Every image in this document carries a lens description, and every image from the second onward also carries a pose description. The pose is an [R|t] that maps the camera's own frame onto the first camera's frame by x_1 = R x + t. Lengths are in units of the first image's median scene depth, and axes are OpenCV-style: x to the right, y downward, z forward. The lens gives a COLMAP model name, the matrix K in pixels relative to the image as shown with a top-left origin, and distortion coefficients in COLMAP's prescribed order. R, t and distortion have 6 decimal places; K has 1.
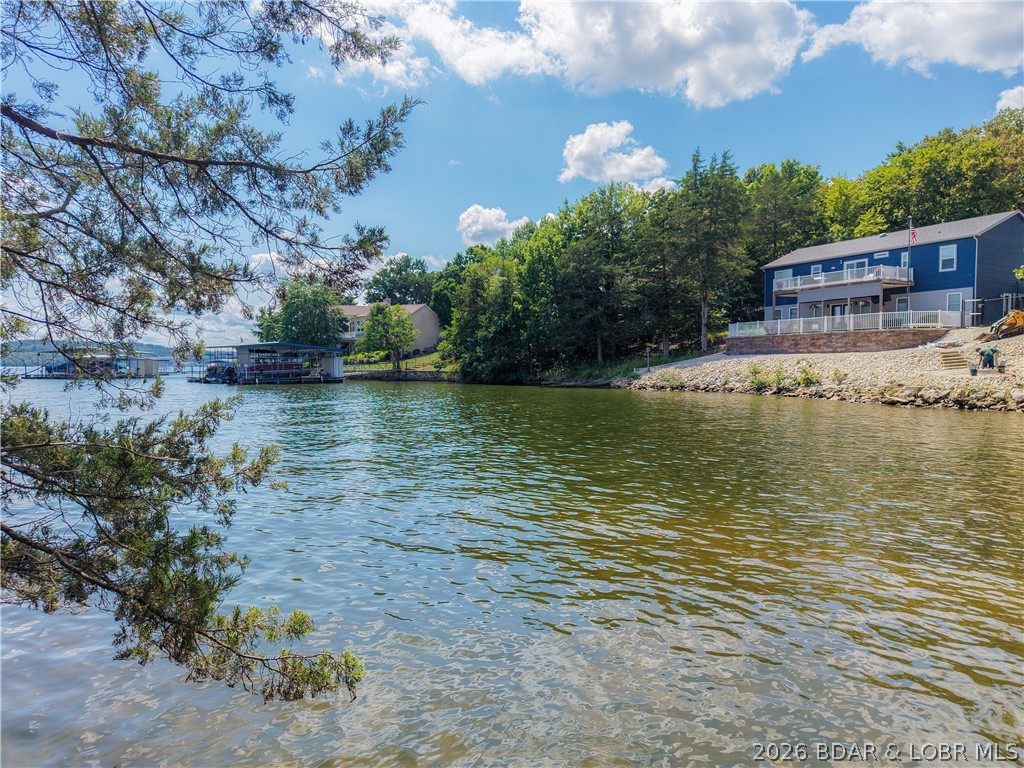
lens RADIAL K [[666.4, 0, 512.0], [0, 666.4, 384.0], [0, 0, 1]] dist [-0.001123, -0.000785]
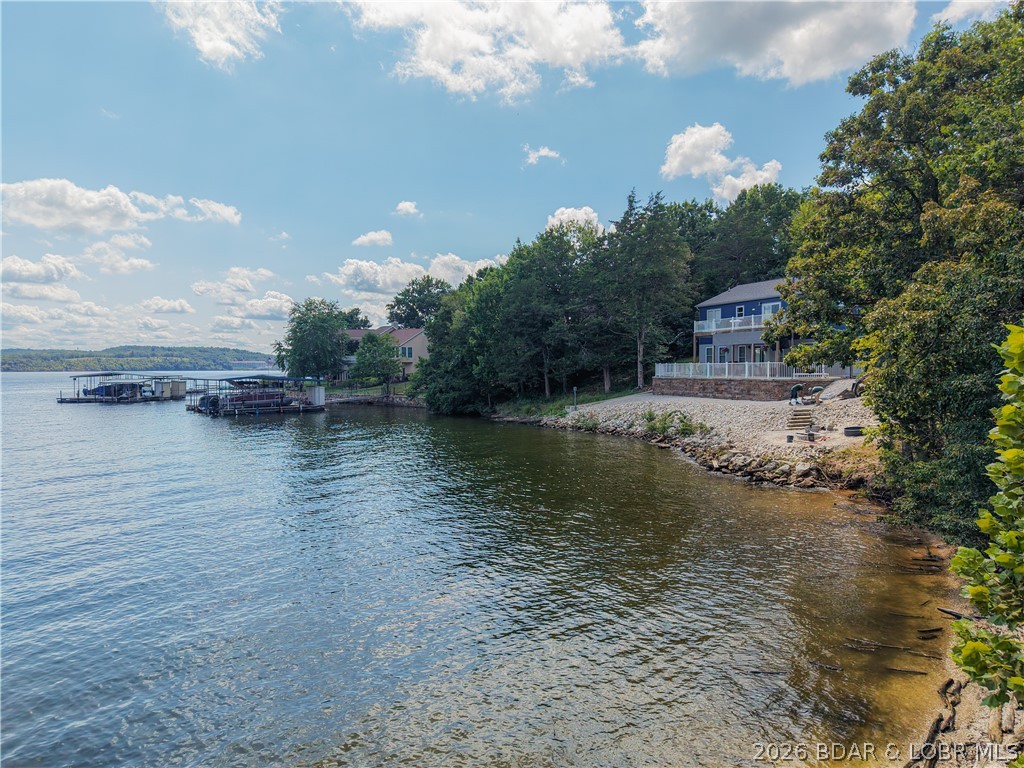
lens RADIAL K [[666.4, 0, 512.0], [0, 666.4, 384.0], [0, 0, 1]] dist [-0.001123, -0.000785]
pose [[0.993410, 0.001267, -0.114605, 0.208320], [-0.001438, 0.999998, -0.001405, -0.053120], [0.114603, 0.001561, 0.993410, -0.033383]]
